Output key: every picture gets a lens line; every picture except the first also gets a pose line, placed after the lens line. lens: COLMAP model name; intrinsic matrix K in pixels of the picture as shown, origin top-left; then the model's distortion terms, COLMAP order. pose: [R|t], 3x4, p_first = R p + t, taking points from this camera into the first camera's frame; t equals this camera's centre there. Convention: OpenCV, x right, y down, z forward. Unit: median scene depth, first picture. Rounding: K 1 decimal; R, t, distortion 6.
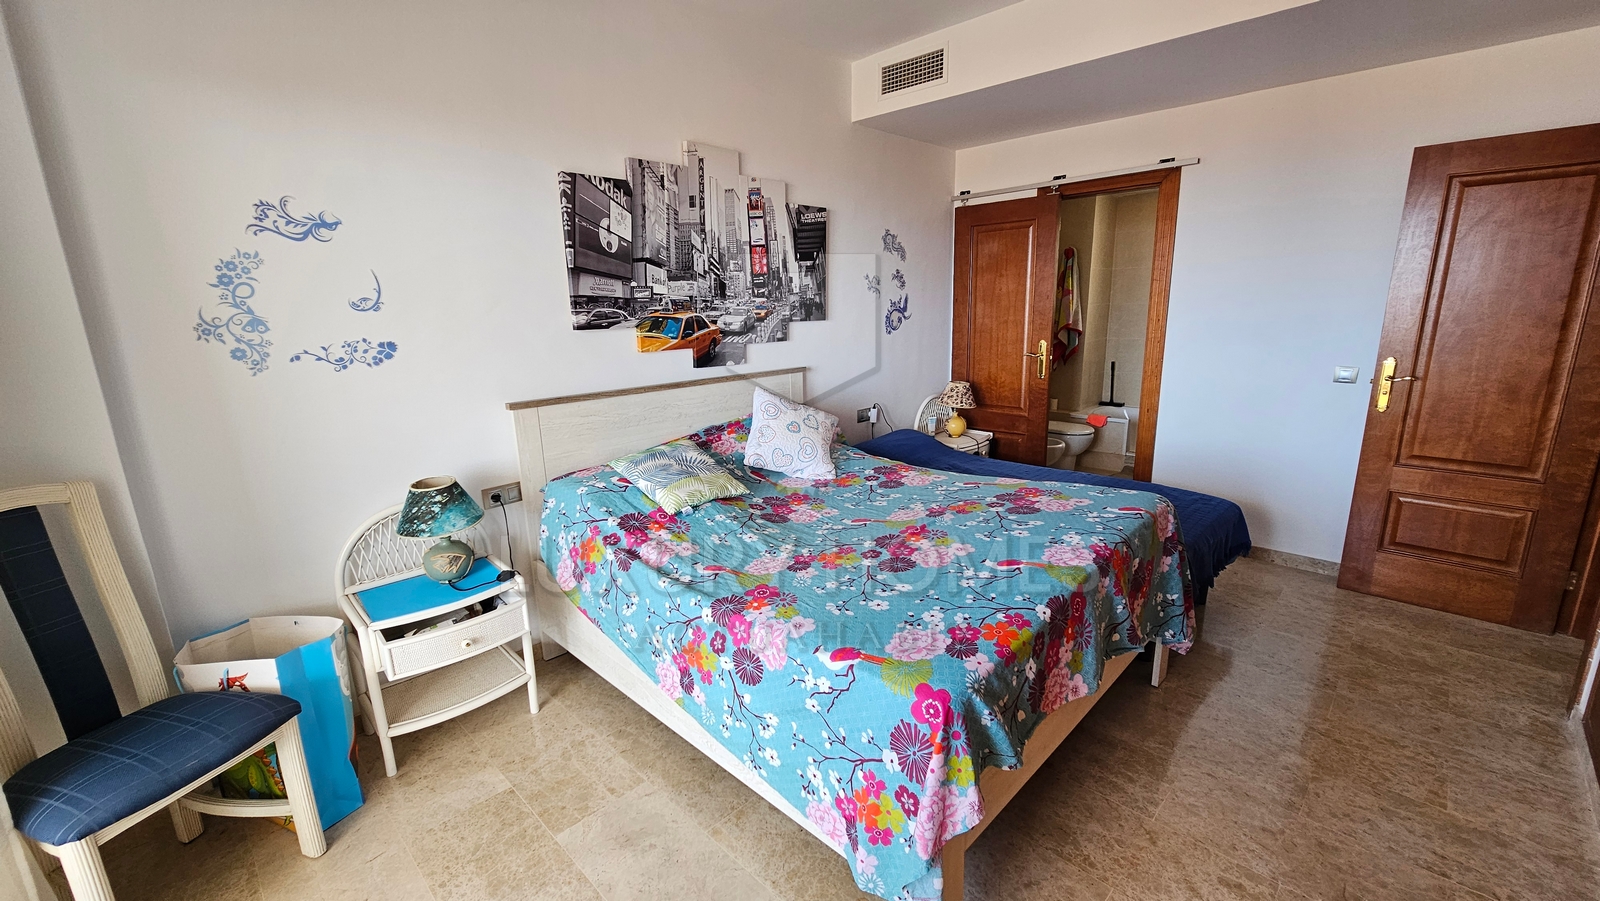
lens RADIAL K [[652.1, 0, 808.5], [0, 652.1, 452.1], [0, 0, 1]] dist [-0.001562, 0.000534]
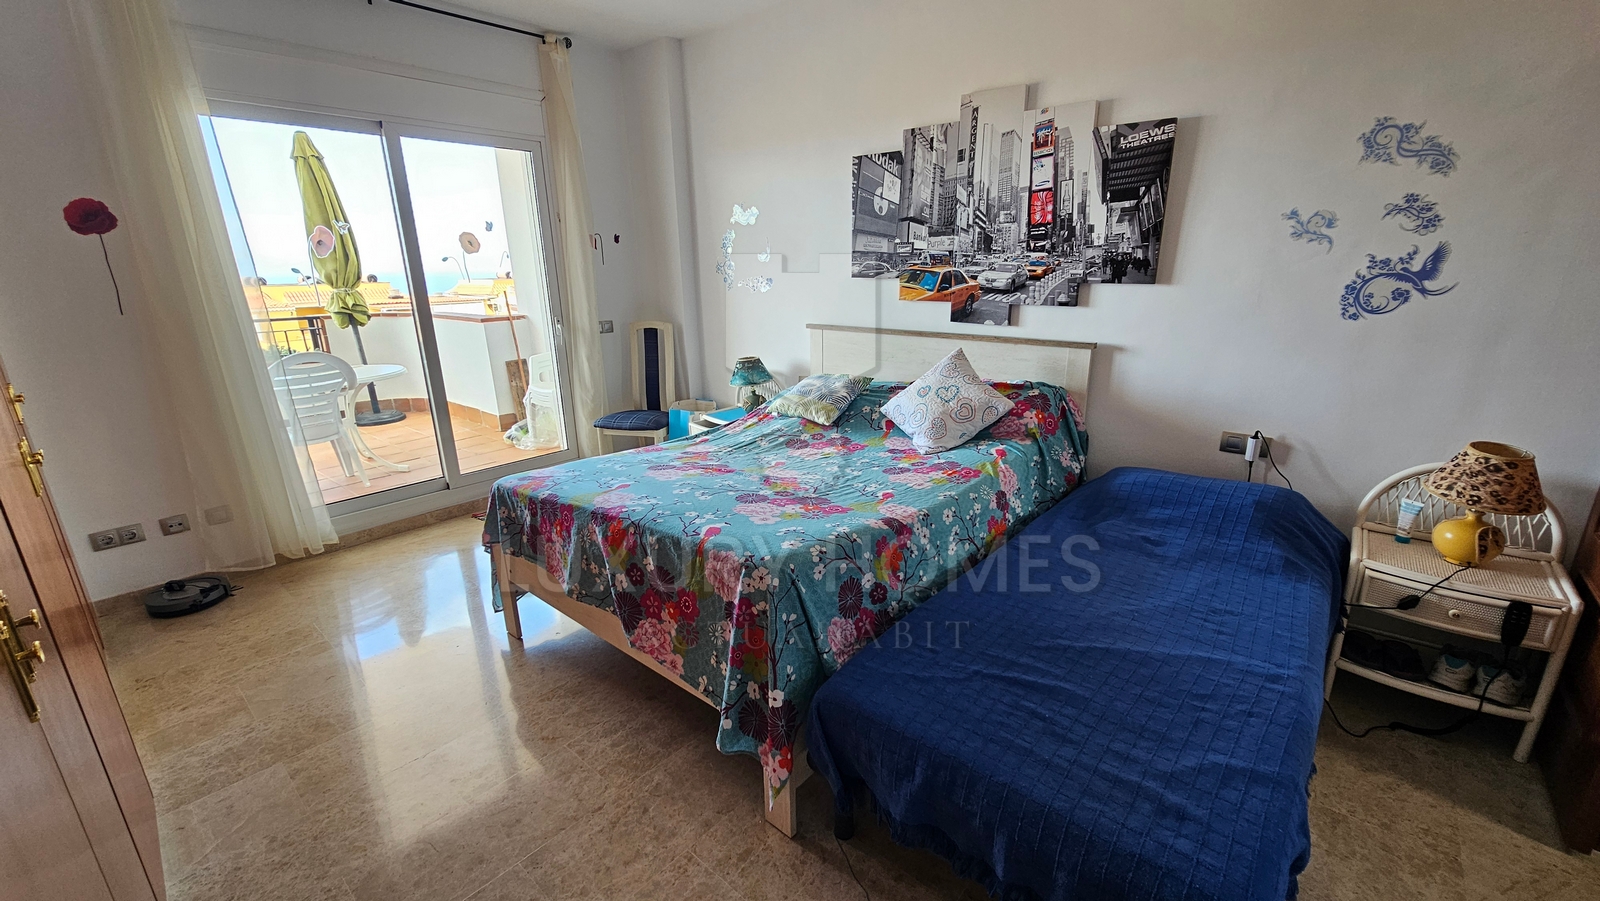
lens RADIAL K [[652.1, 0, 805.6], [0, 652.1, 451.8], [0, 0, 1]] dist [-0.001562, 0.000534]
pose [[0.057915, 0.302062, -0.951527, 0.884239], [-0.216314, 0.934281, 0.283421, -0.184319], [0.974605, 0.189414, 0.119450, 0.711133]]
